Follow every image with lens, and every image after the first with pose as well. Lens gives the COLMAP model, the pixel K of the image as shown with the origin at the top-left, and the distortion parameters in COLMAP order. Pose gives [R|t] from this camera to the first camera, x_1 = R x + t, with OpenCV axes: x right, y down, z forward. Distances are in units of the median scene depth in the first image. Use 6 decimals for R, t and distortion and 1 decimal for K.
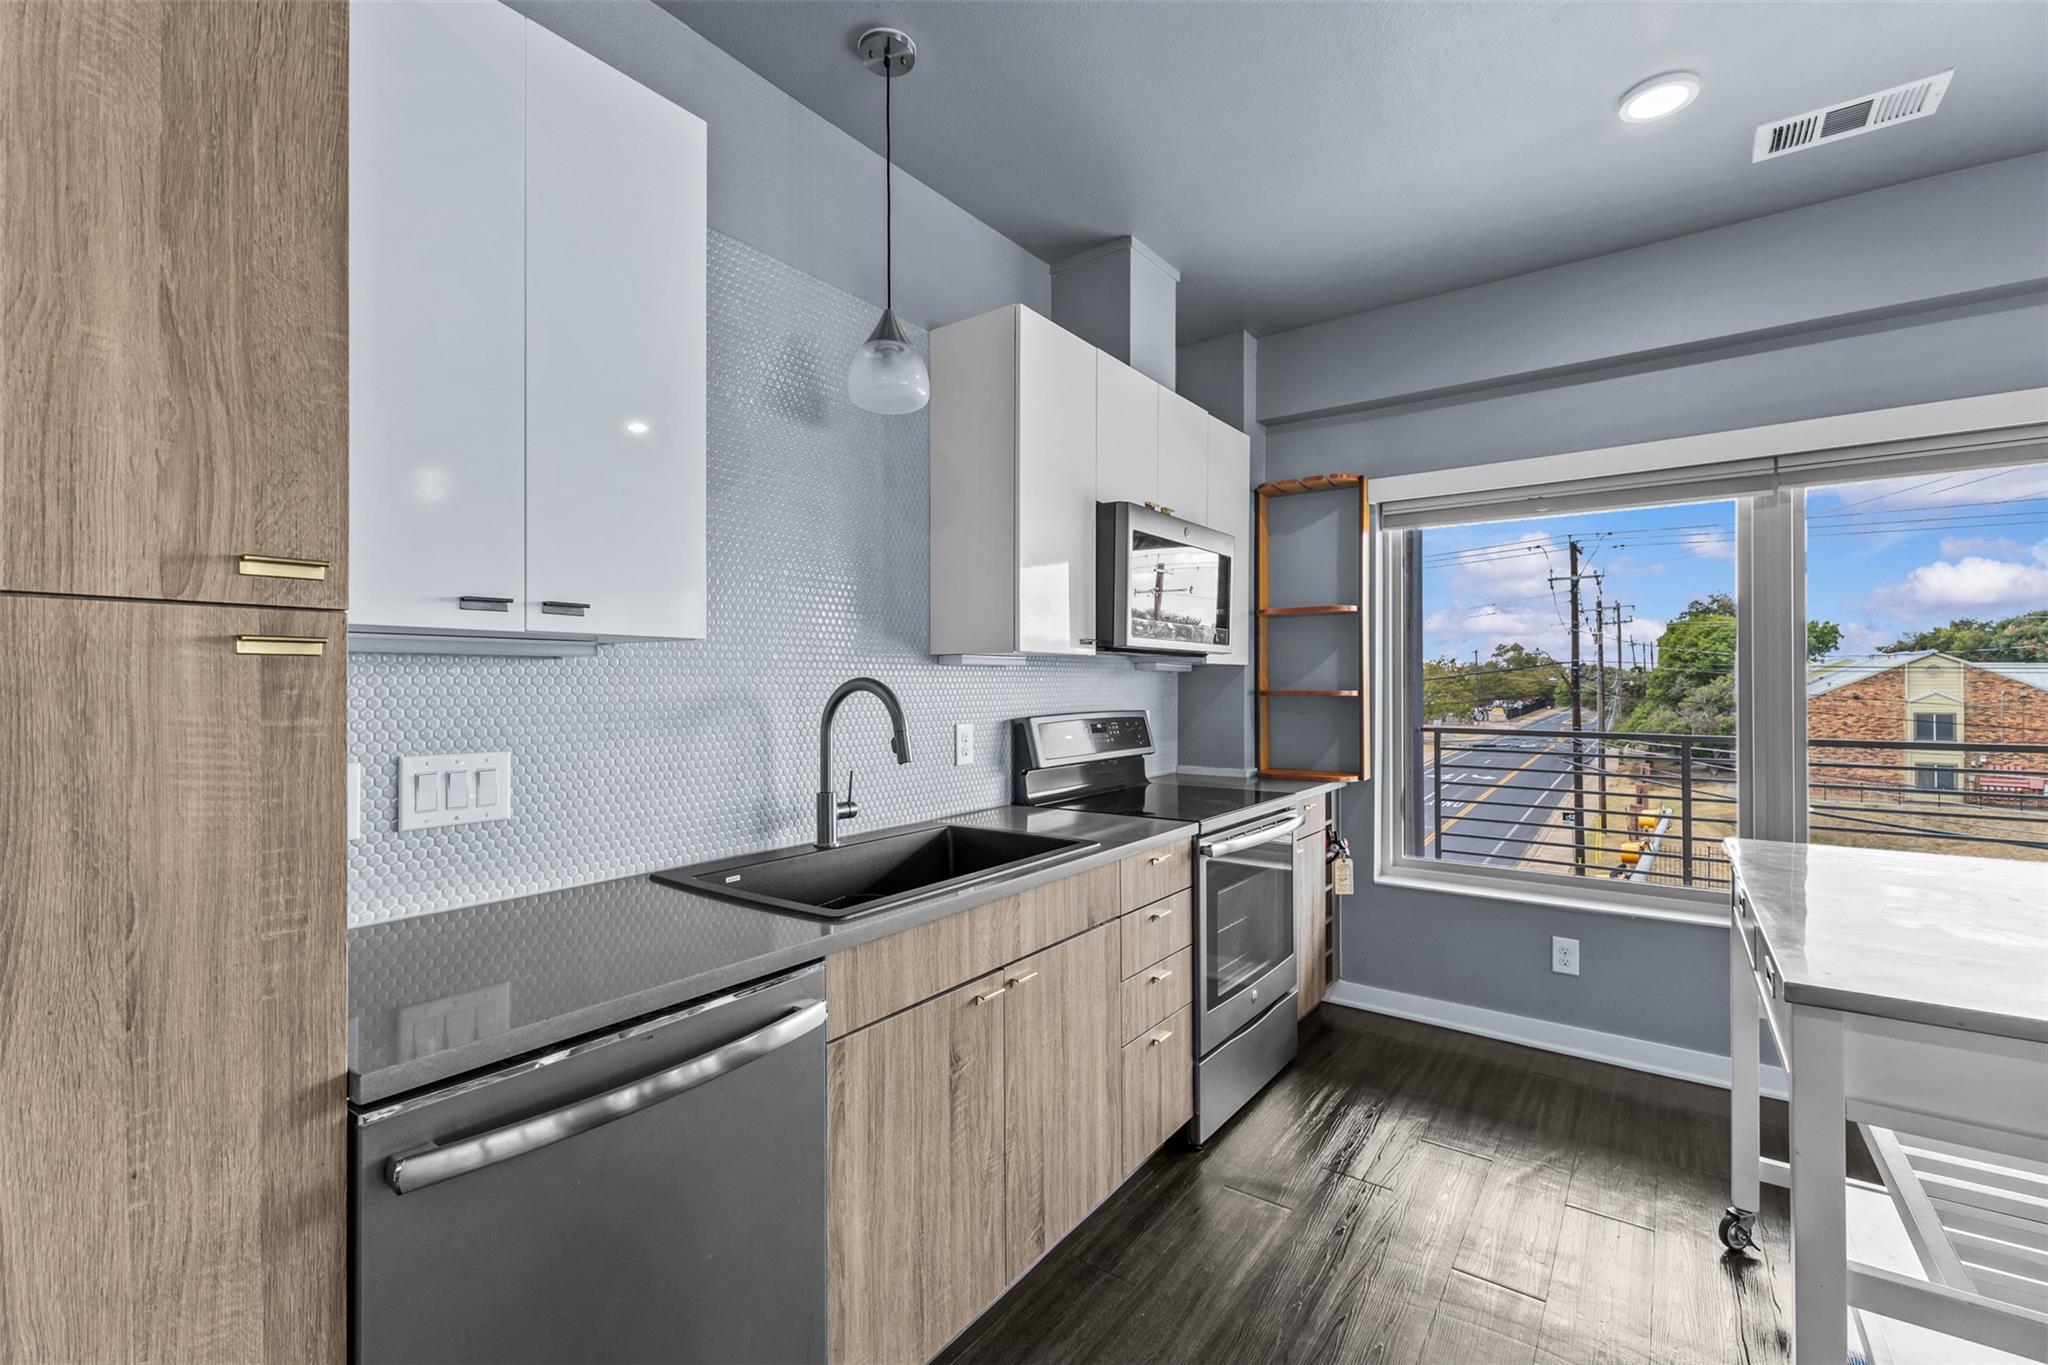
lens RADIAL K [[888.9, 0, 1031.4], [0, 888.9, 682.0], [0, 0, 1]] dist [0.006563, -0.000026]
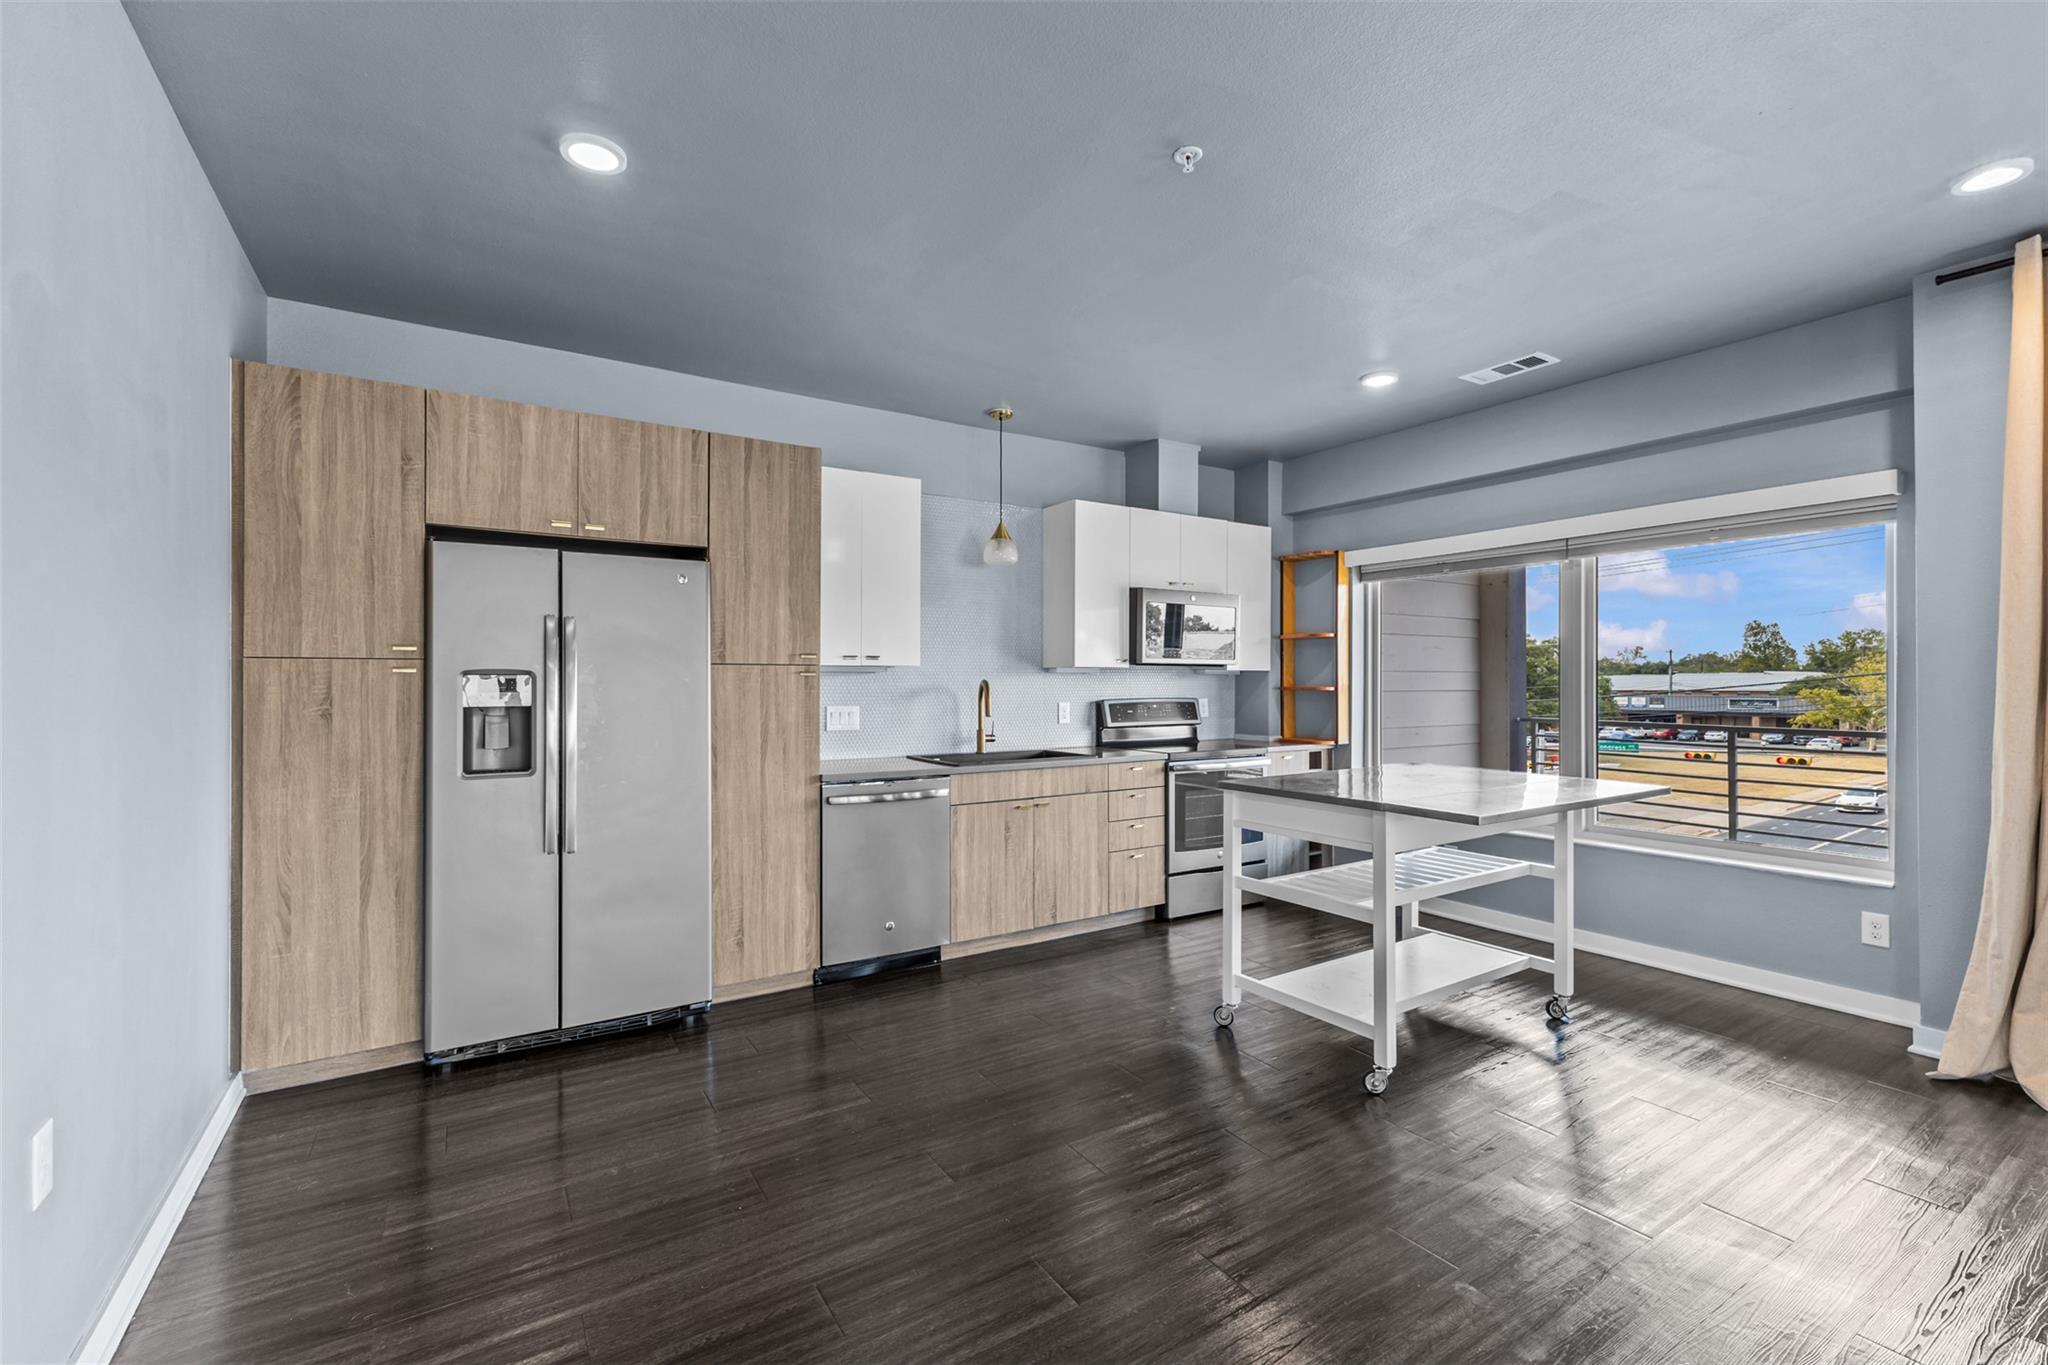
lens RADIAL K [[888.9, 0, 1031.4], [0, 888.9, 682.0], [0, 0, 1]] dist [0.006563, -0.000026]
pose [[0.932586, 0.003945, -0.360927, 0.667401], [-0.002334, 0.999985, 0.004900, -0.009622], [0.360941, -0.003727, 0.932581, -1.015715]]
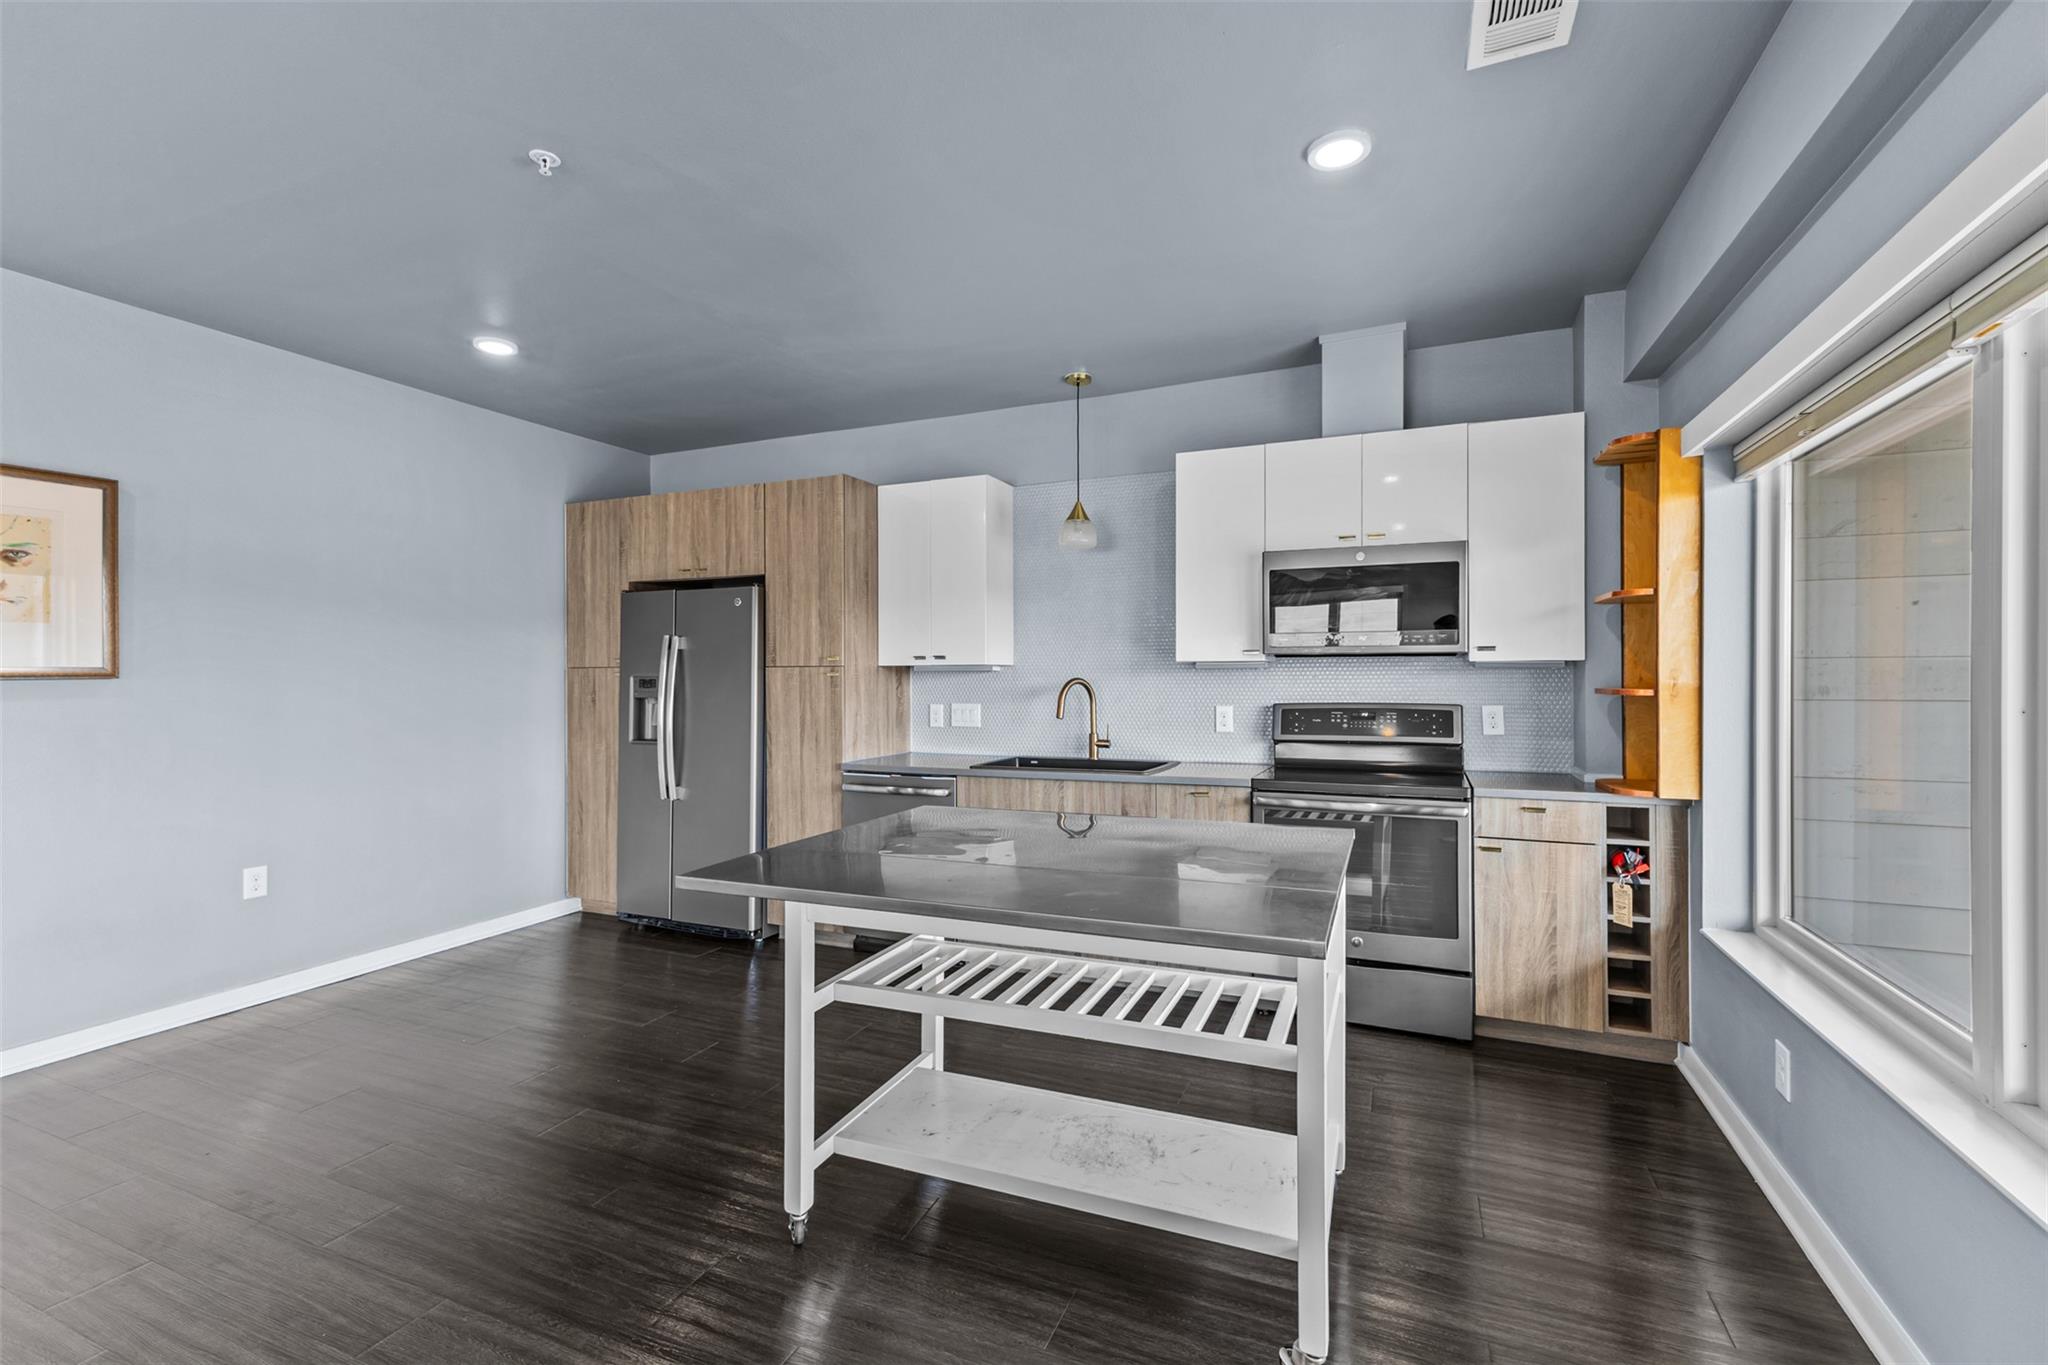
lens RADIAL K [[888.9, 0, 1031.4], [0, 888.9, 682.0], [0, 0, 1]] dist [0.006563, -0.000026]
pose [[0.219309, 0.006236, -0.975636, 1.624956], [0.005111, 0.999959, 0.007541, -0.010710], [0.975642, -0.006640, 0.219268, 0.377349]]
